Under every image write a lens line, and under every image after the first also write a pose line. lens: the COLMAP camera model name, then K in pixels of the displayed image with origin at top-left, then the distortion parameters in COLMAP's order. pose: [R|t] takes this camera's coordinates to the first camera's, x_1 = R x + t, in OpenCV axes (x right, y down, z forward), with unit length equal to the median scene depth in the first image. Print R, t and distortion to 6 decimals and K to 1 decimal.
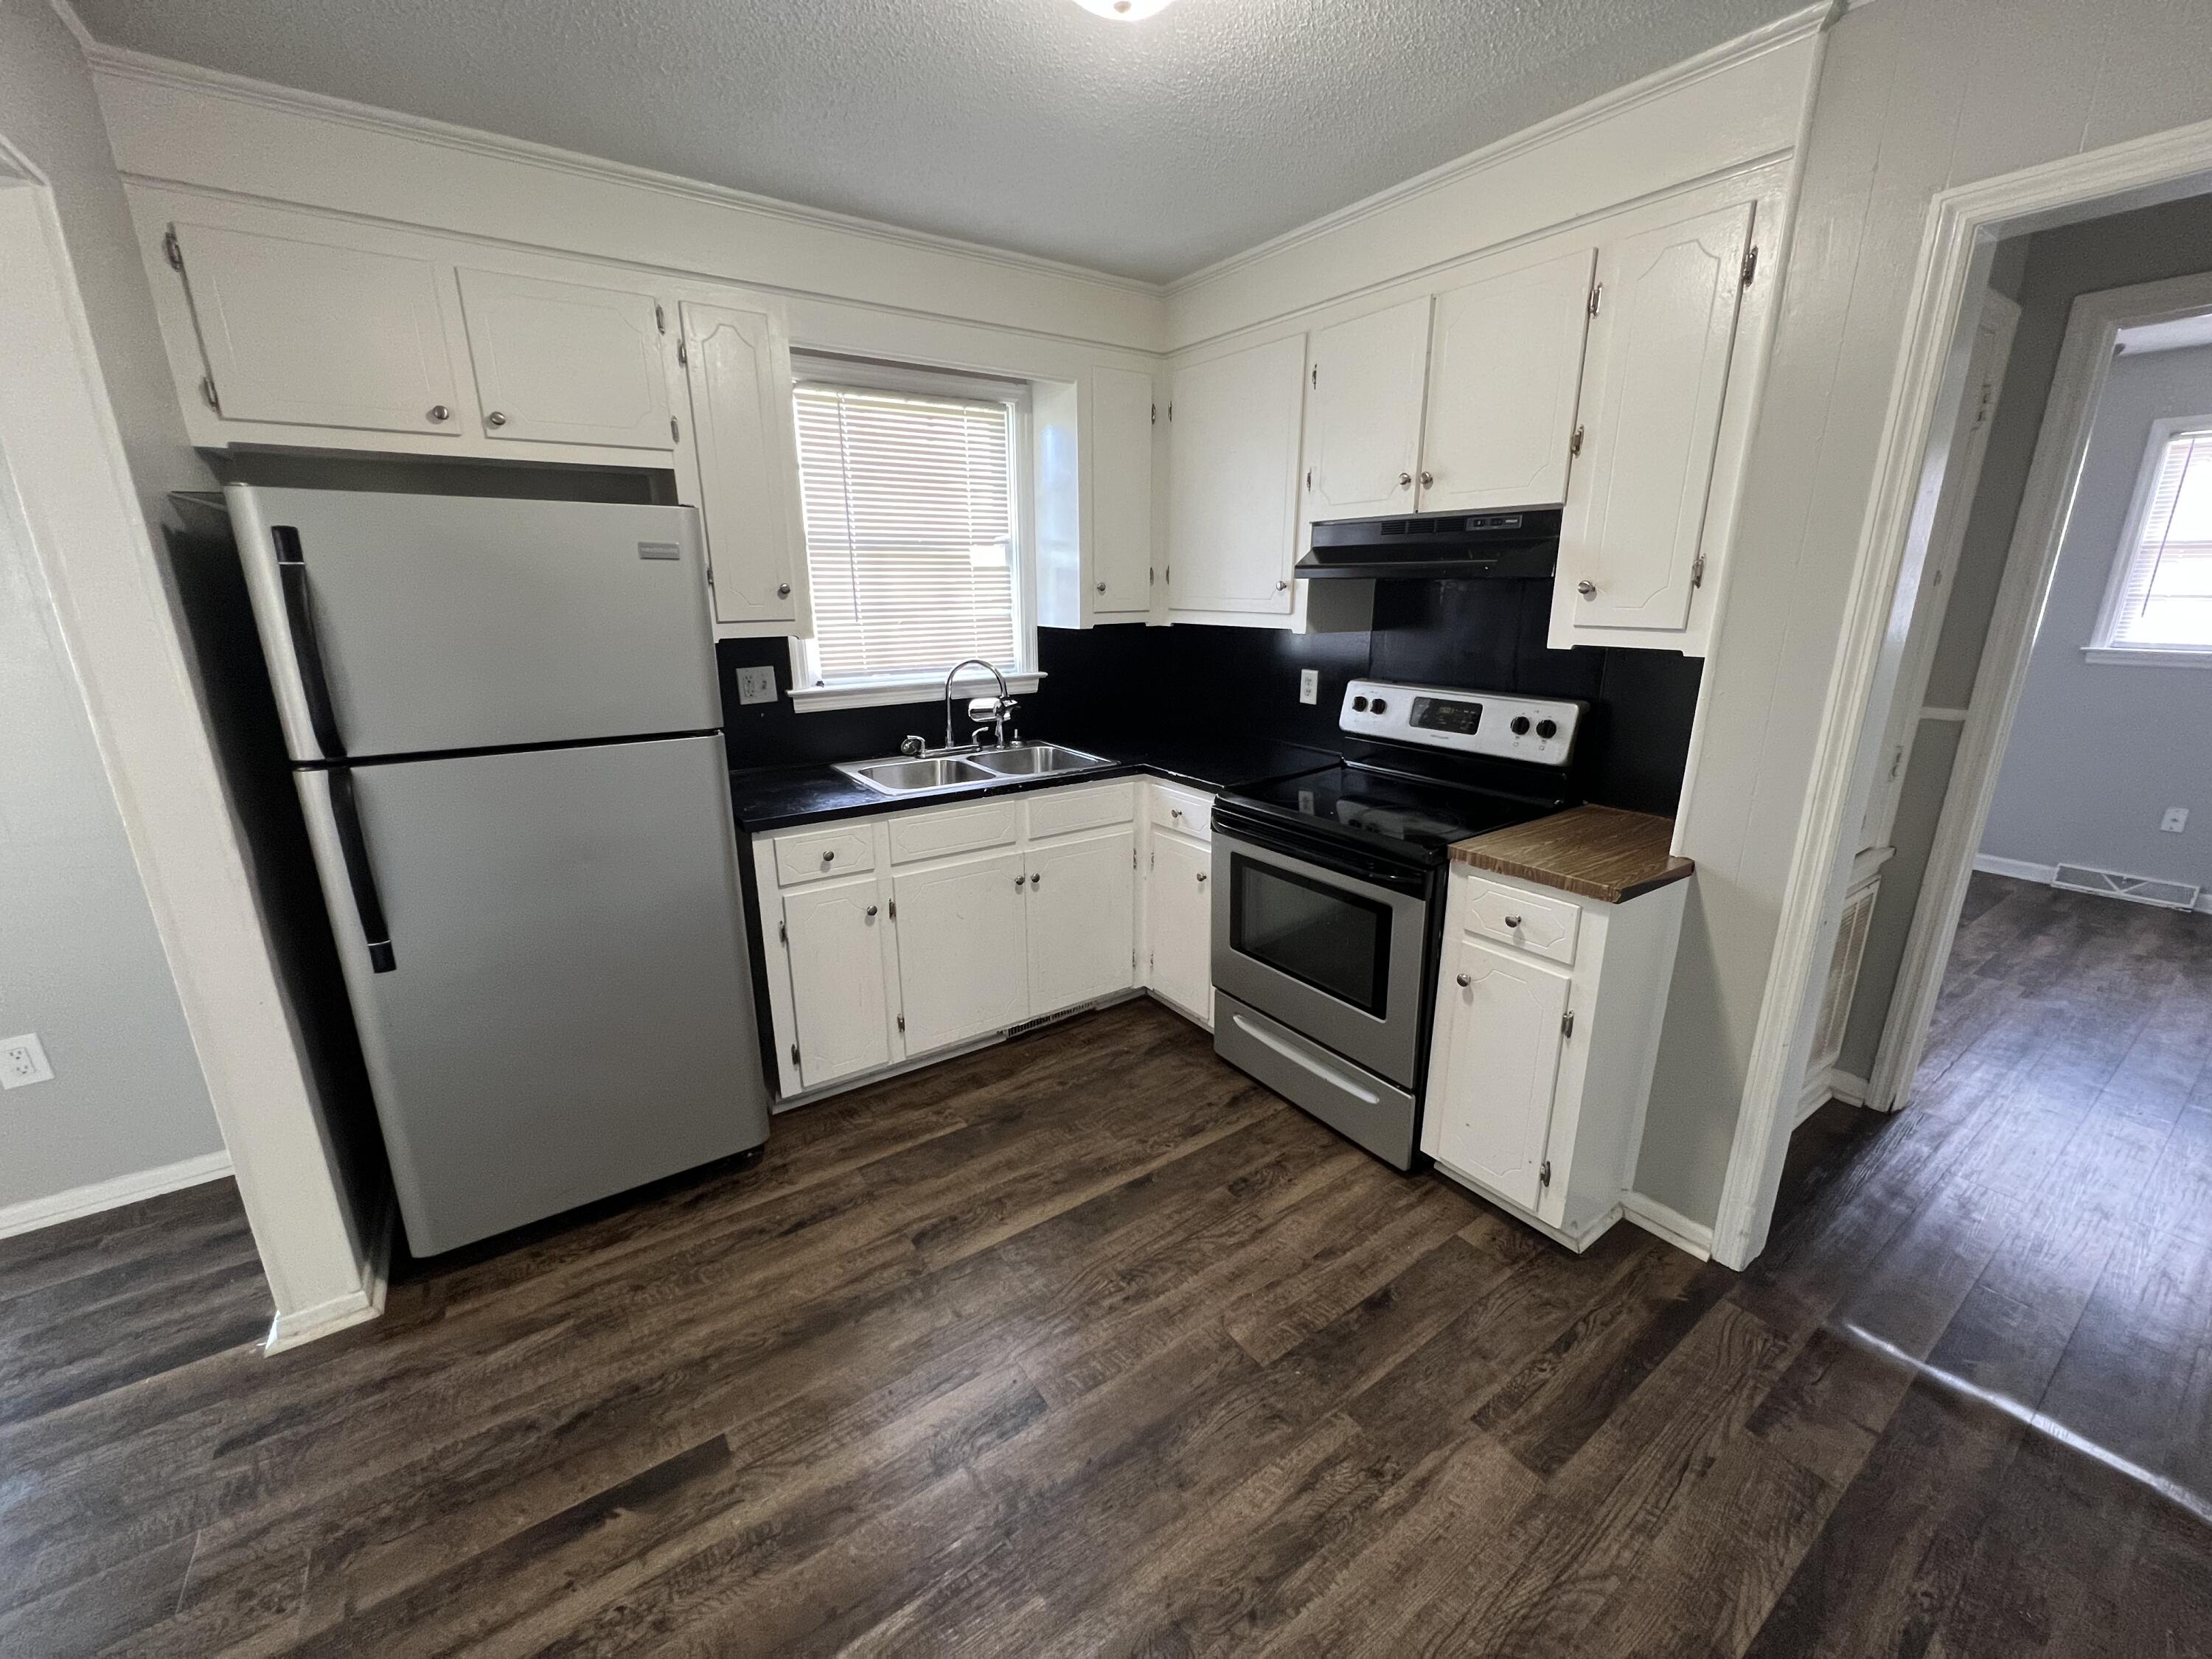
lens RADIAL K [[882.4, 0, 1109.7], [0, 882.4, 825.6], [0, 0, 1]] dist [-0.002116, 0.001070]
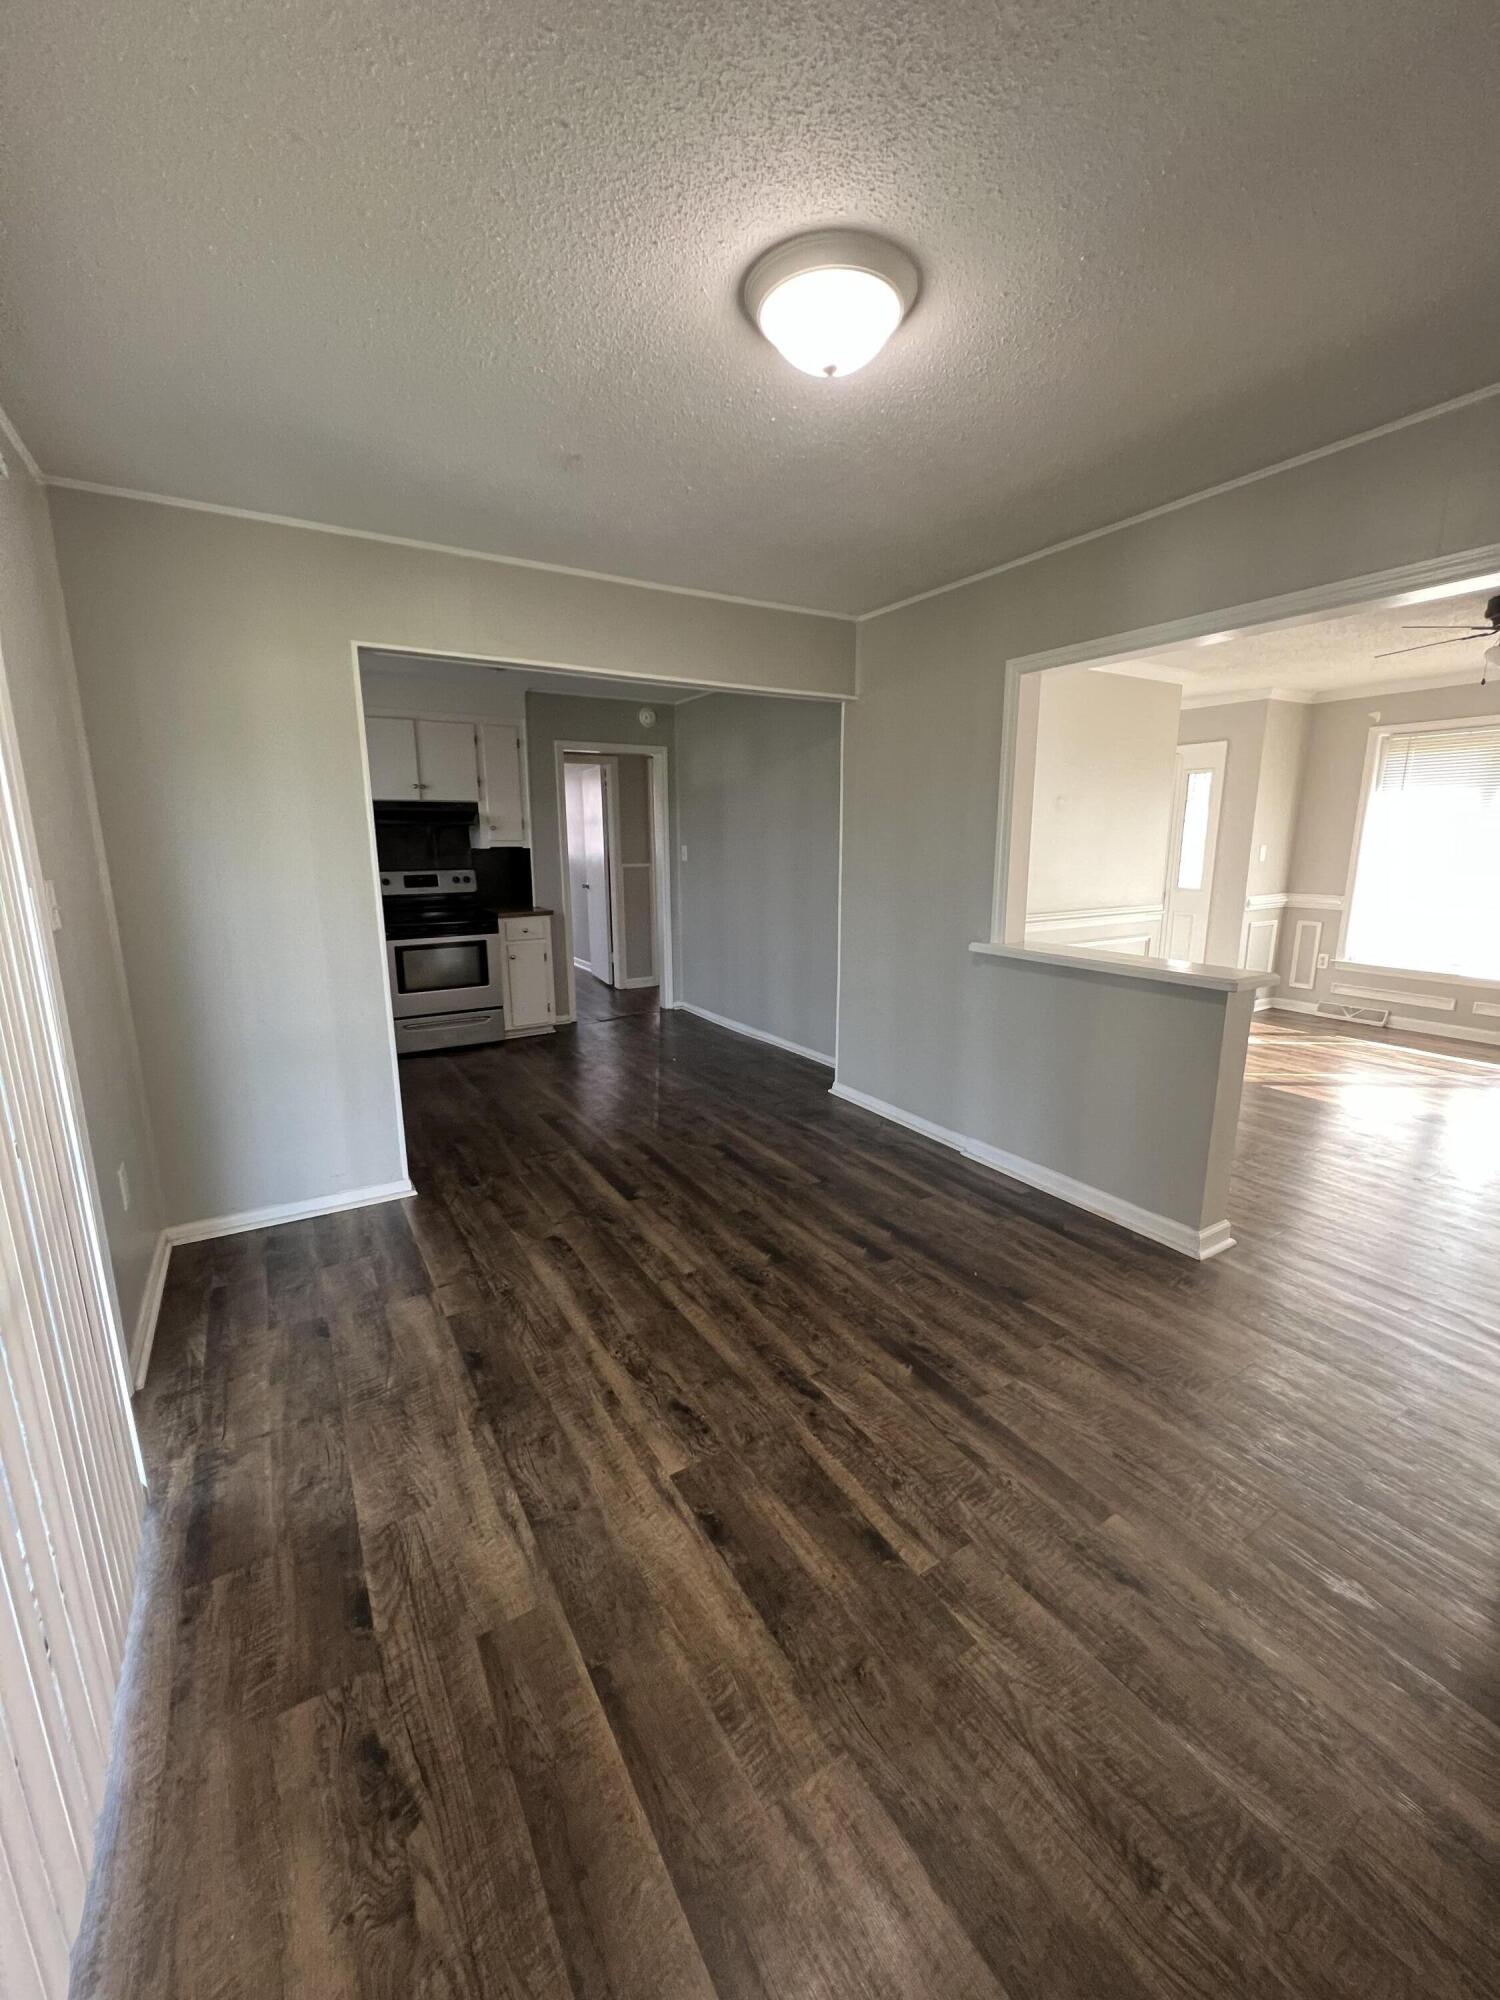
lens RADIAL K [[797.8, 0, 759.8], [0, 797.8, 996.6], [0, 0, 1]] dist [-0.002116, 0.001070]
pose [[0.049660, -0.190413, 0.980447, -2.007556], [0.271150, 0.947360, 0.170253, 0.062119], [-0.961255, 0.257393, 0.098676, -0.029817]]
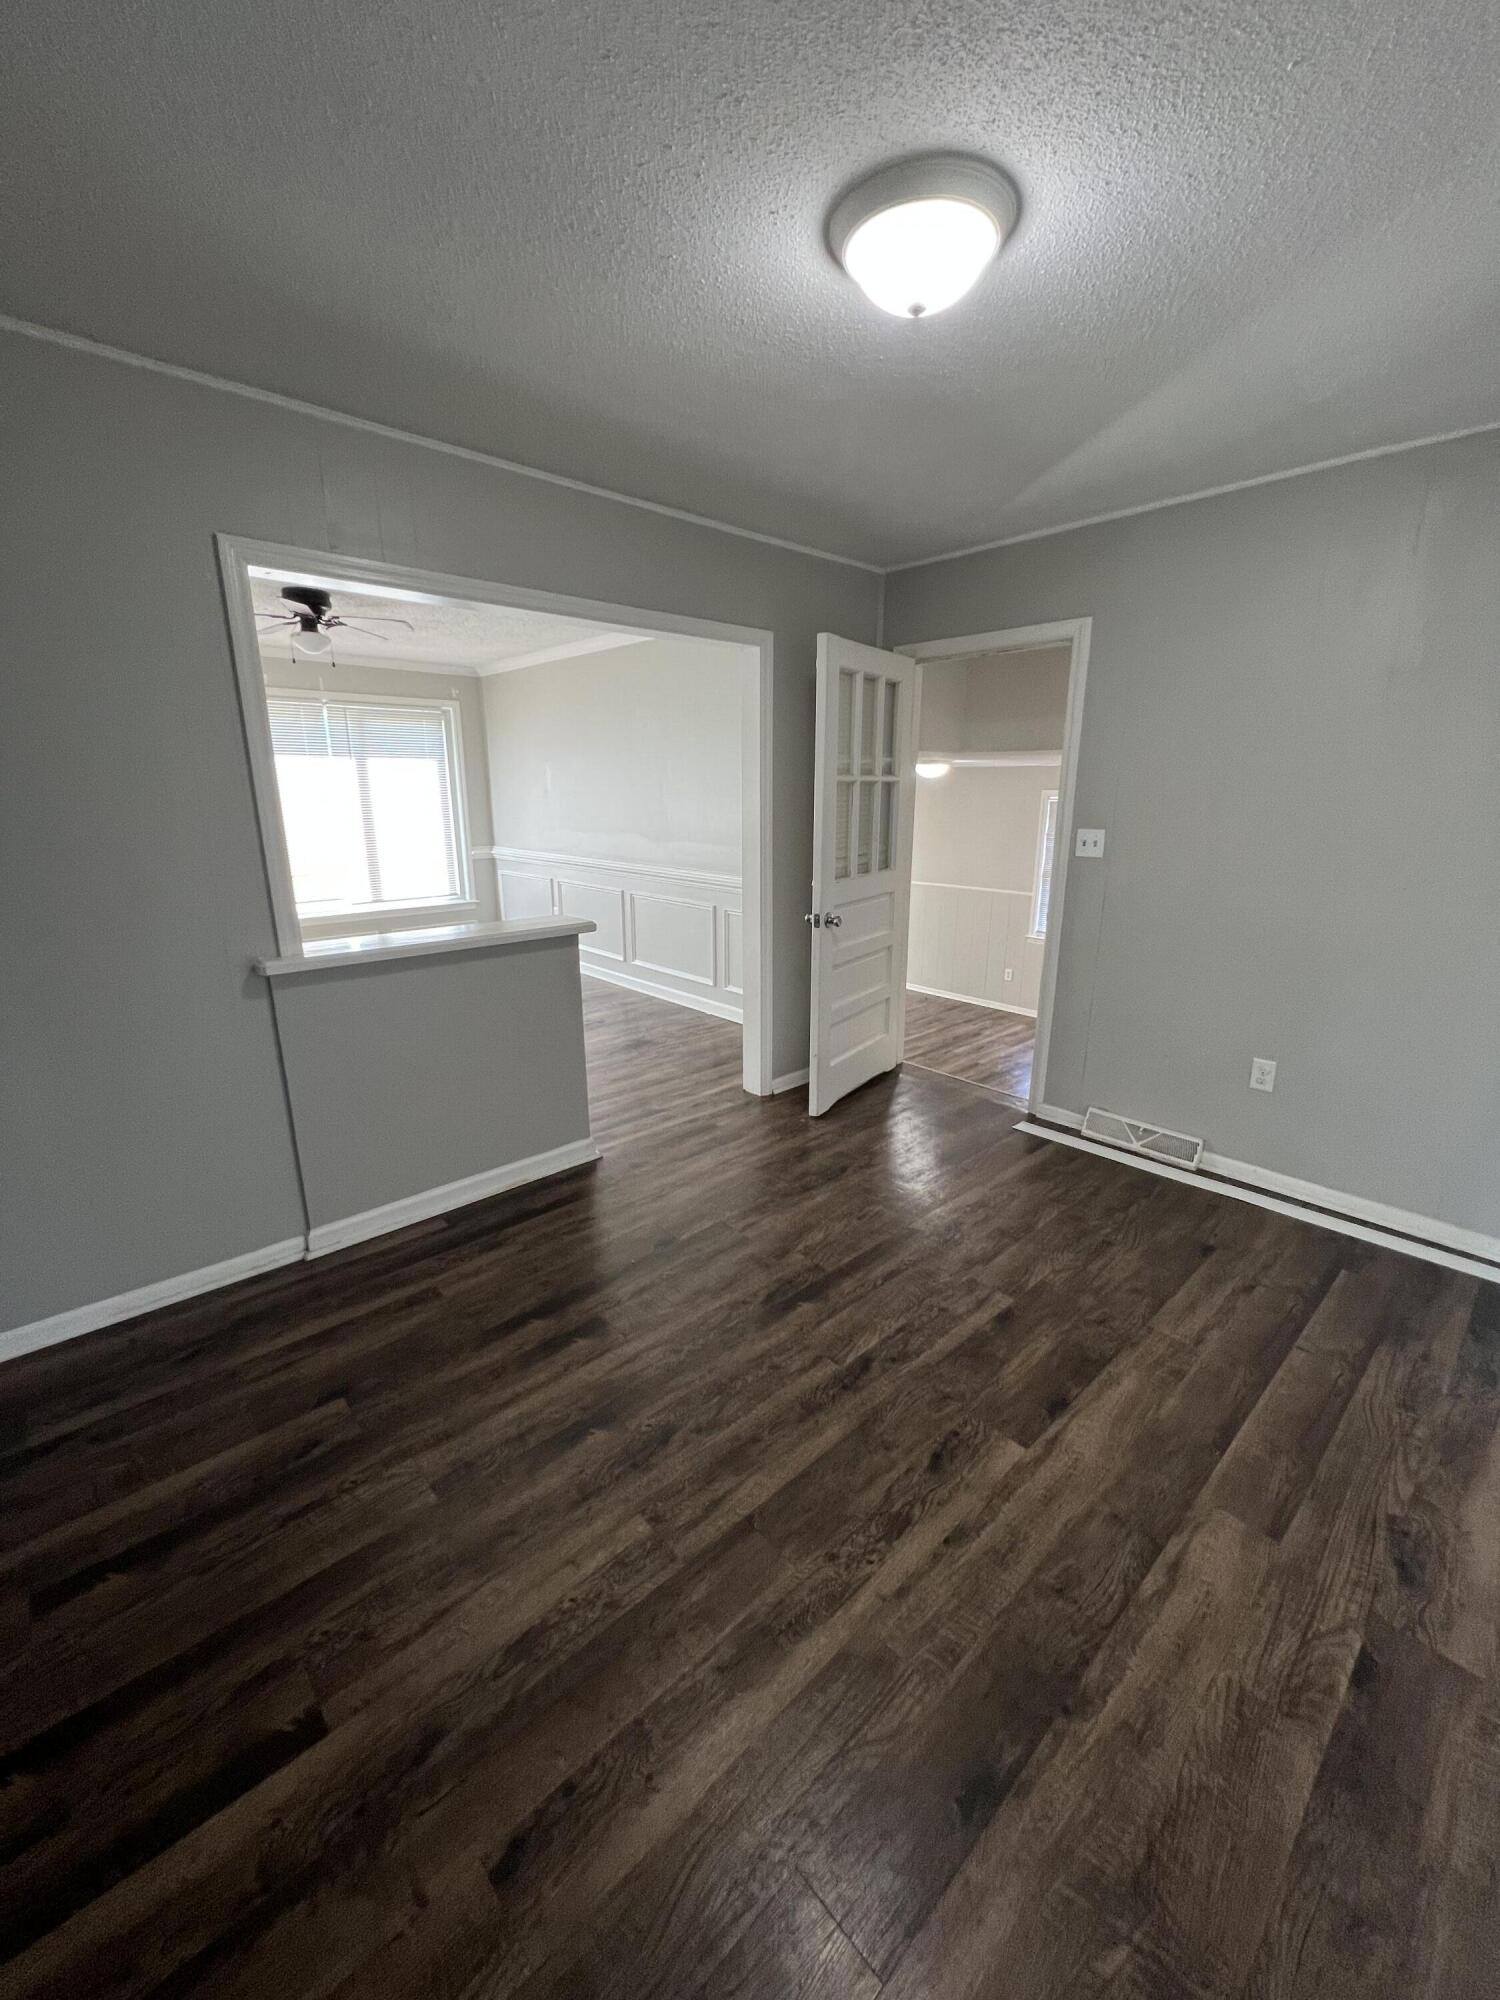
lens RADIAL K [[797.8, 0, 743.6], [0, 797.8, 1002.6], [0, 0, 1]] dist [-0.002116, 0.001070]
pose [[-0.991167, 0.041223, -0.126051, -0.979443], [-0.028586, 0.861717, 0.506583, -0.152649], [0.129503, 0.505711, -0.852927, 0.663061]]
